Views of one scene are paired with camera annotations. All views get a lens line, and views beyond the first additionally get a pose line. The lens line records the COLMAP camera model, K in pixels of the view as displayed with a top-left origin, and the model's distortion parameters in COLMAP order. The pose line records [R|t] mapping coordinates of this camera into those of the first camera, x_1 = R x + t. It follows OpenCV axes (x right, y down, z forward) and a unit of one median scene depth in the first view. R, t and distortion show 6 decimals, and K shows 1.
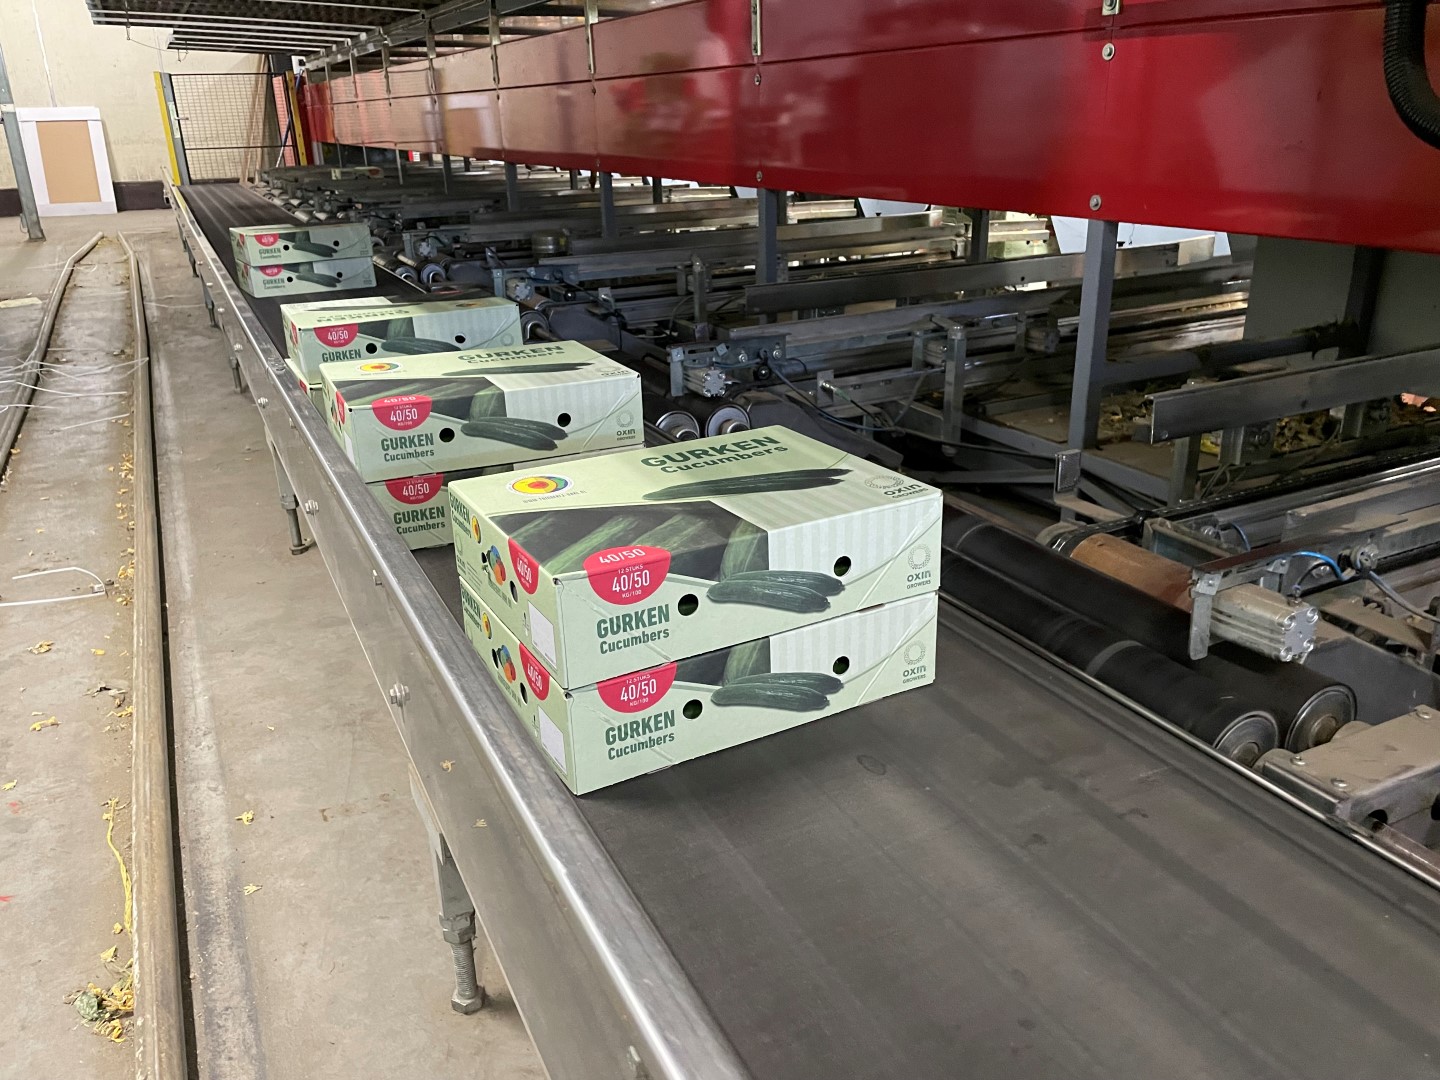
lens RADIAL K [[1099.1, 0, 717.9], [0, 1099.1, 535.1], [0, 0, 1]] dist [0.083142, -0.117099]
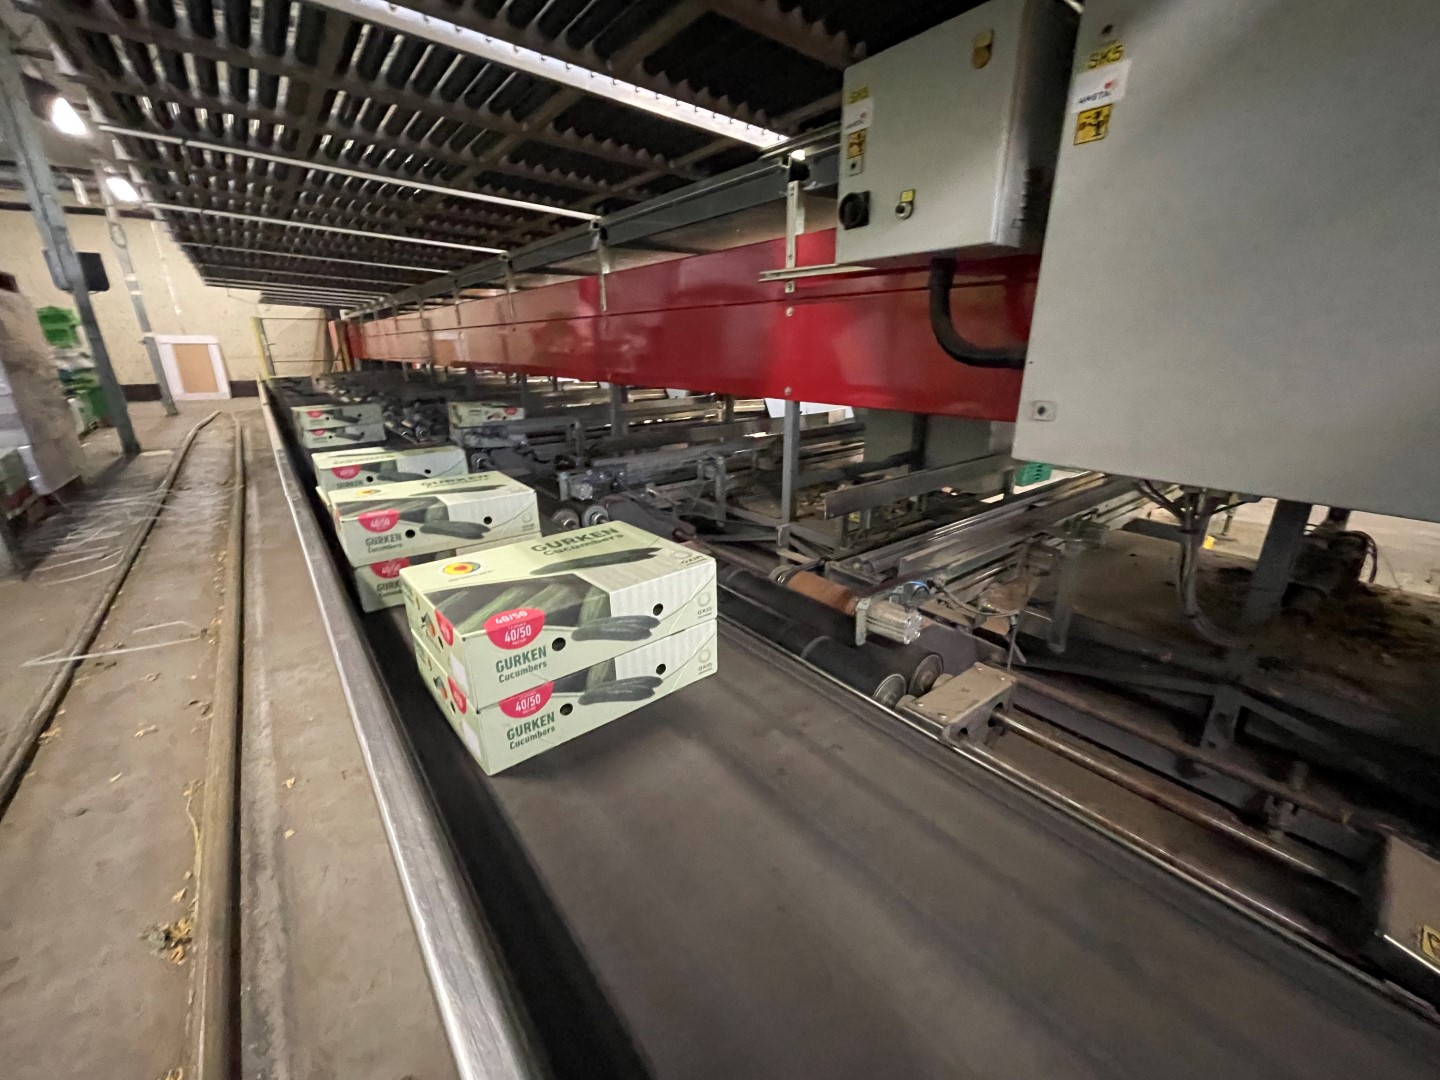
lens RADIAL K [[583.5, 0, 708.6], [0, 583.5, 547.2], [0, 0, 1]] dist [-0.001643, -0.001163]
pose [[0.982329, -0.048734, 0.180703, 0.018867], [0.054157, 0.998215, -0.025191, -0.020290], [-0.179153, 0.034532, 0.983215, 0.071582]]
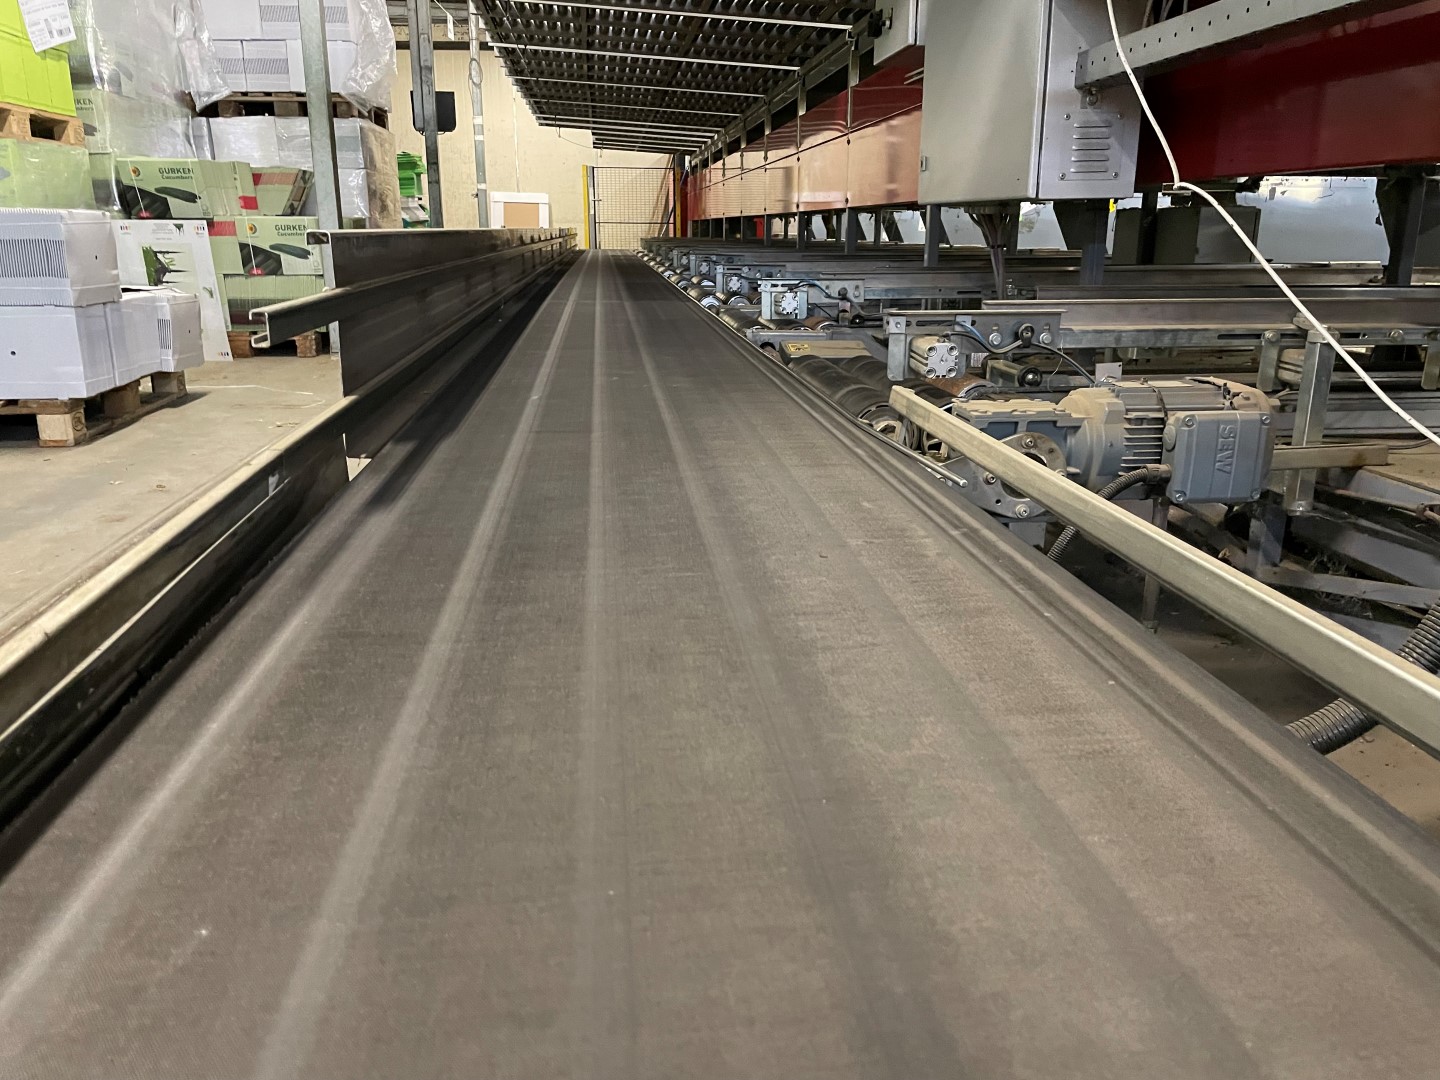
lens RADIAL K [[1099.1, 0, 720.2], [0, 1099.1, 543.1], [0, 0, 1]] dist [0.083142, -0.117099]
pose [[0.937919, 0.121208, -0.324988, 0.643599], [-0.148640, 0.987017, -0.060856, 0.420733], [0.313392, 0.105384, 0.943758, -0.752058]]
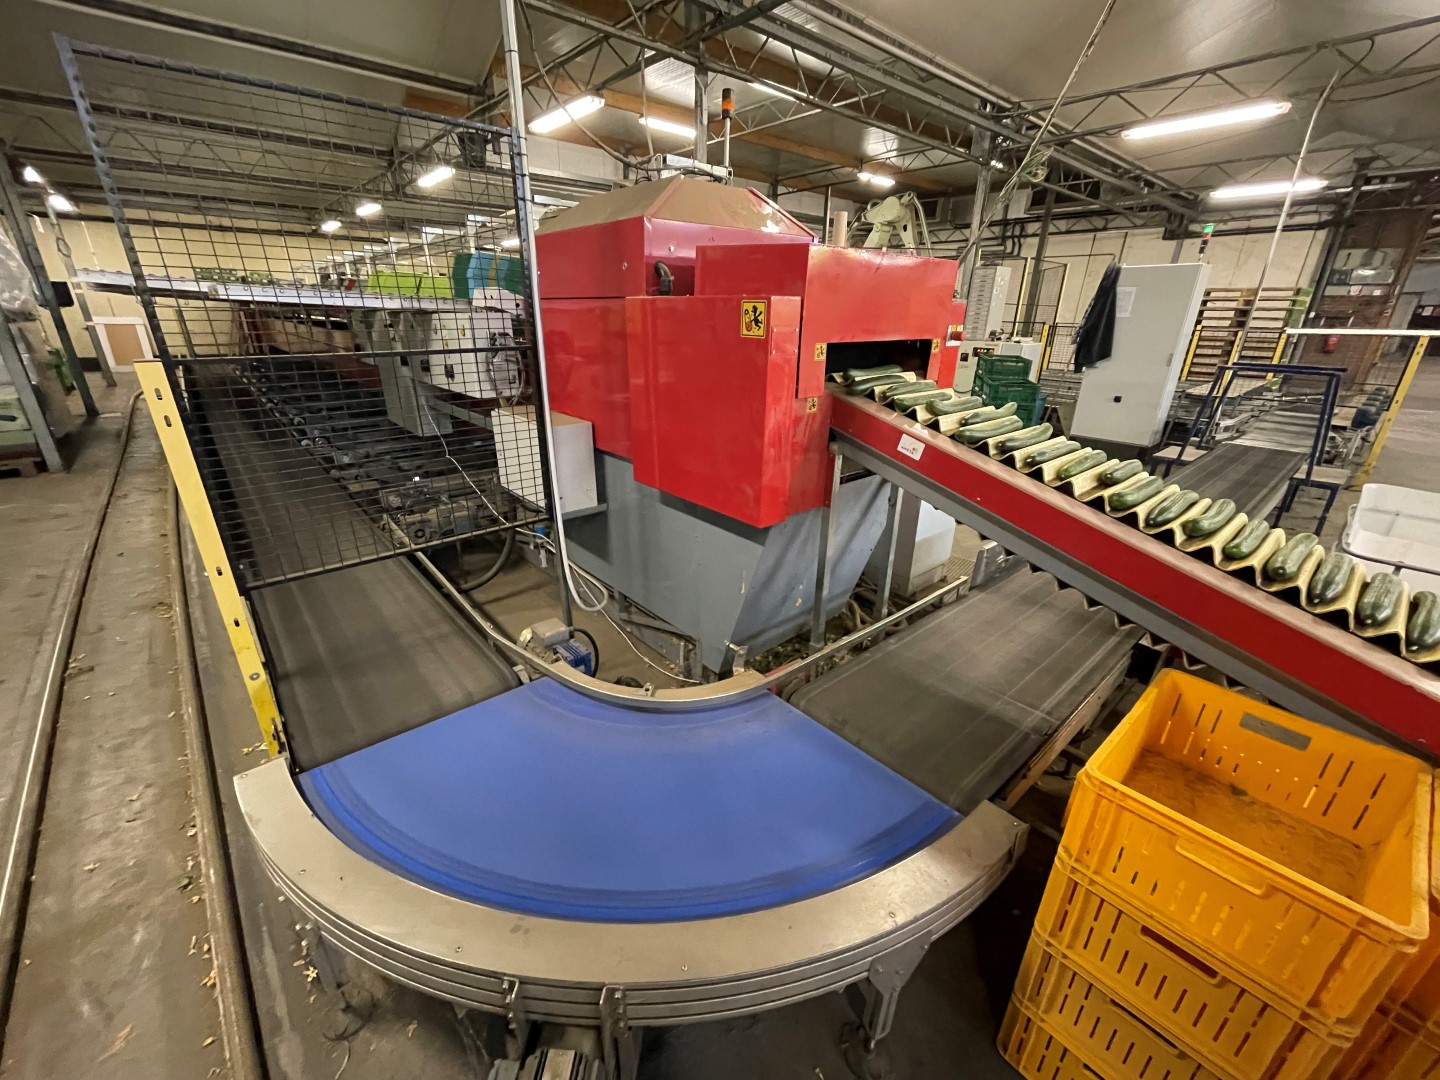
lens RADIAL K [[583.5, 0, 716.6], [0, 583.5, 547.8], [0, 0, 1]] dist [-0.001643, -0.001163]
pose [[0.965357, -0.056652, 0.254707, 0.938251], [0.051656, 0.998319, 0.026266, 0.345849], [-0.255767, -0.012199, 0.966661, -1.709322]]
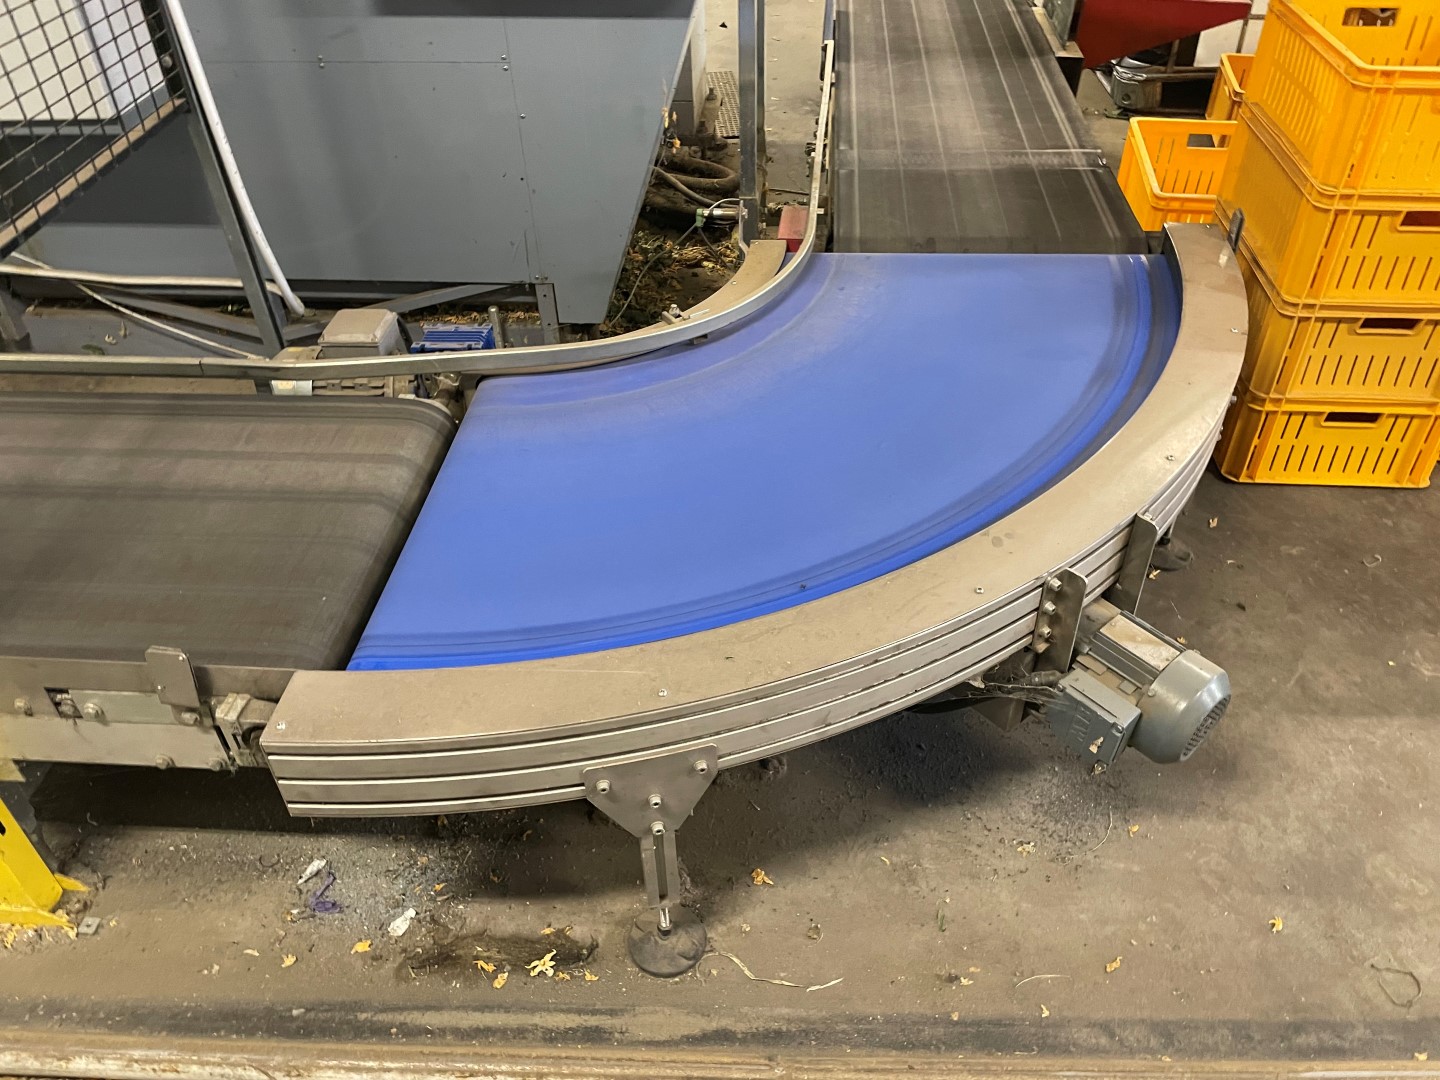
lens RADIAL K [[1099.1, 0, 723.9], [0, 1099.1, 547.9], [0, 0, 1]] dist [0.083142, -0.117099]
pose [[0.508196, -0.537782, 0.672702, 0.347717], [0.314543, 0.843023, 0.436320, 0.346851], [-0.801748, -0.010142, 0.597577, -1.437126]]
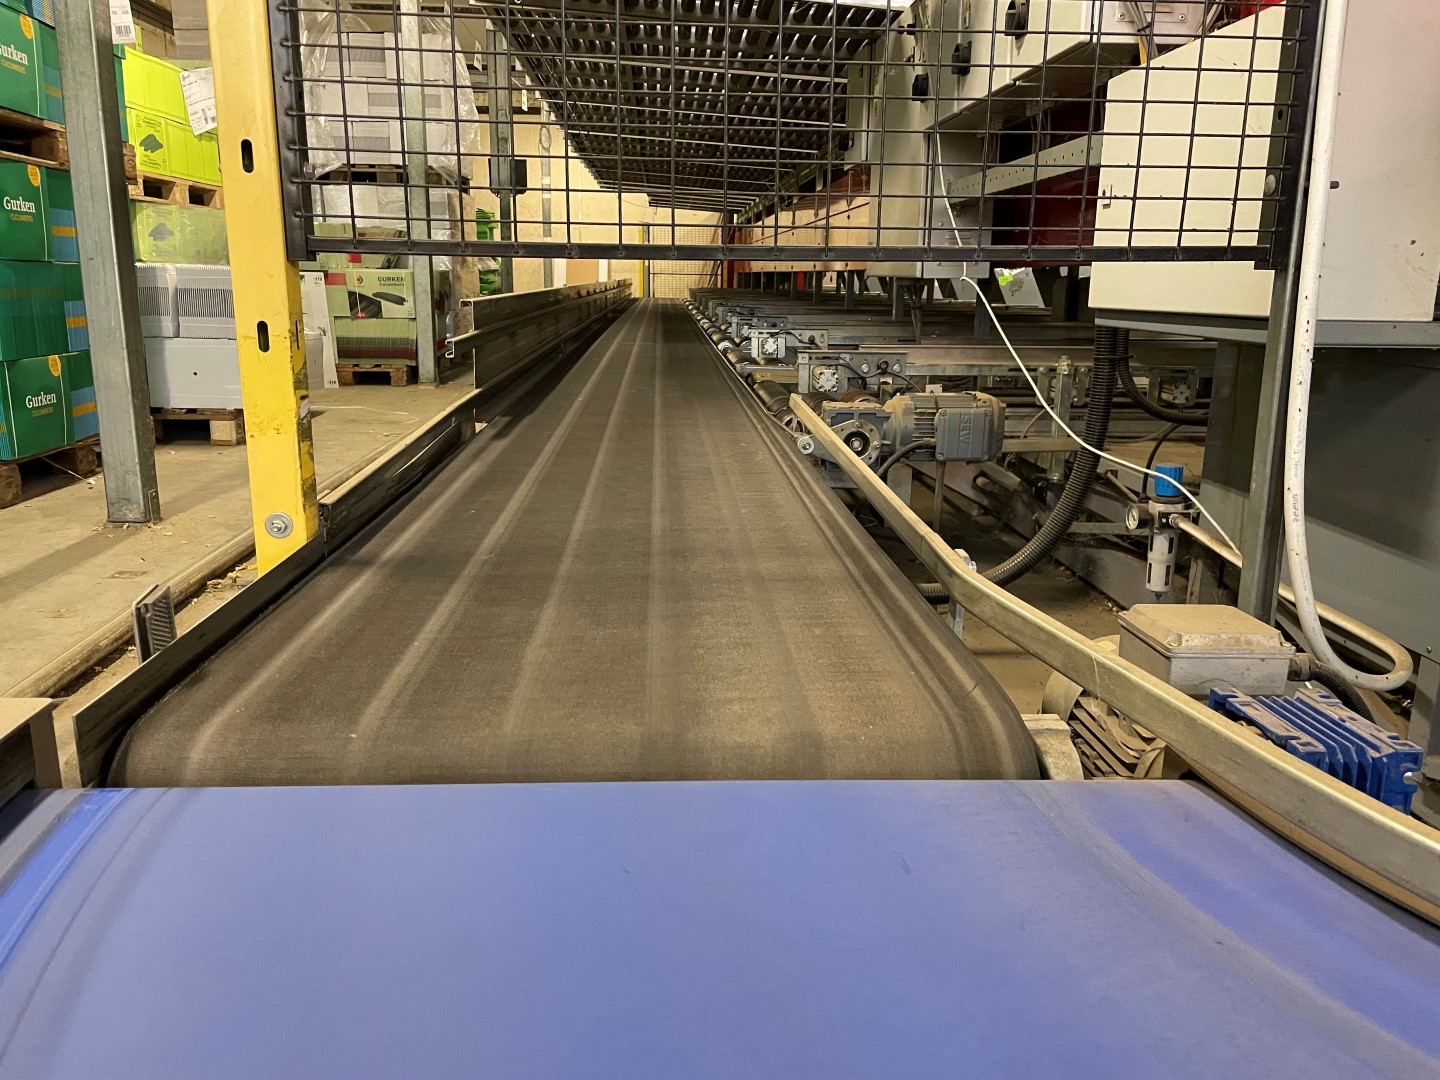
lens RADIAL K [[1099.1, 0, 730.3], [0, 1099.1, 542.7], [0, 0, 1]] dist [0.083142, -0.117099]
pose [[0.921708, 0.129957, -0.365465, 0.893273], [-0.175418, 0.980003, -0.093925, 0.539325], [0.345951, 0.150680, 0.926074, -1.148280]]
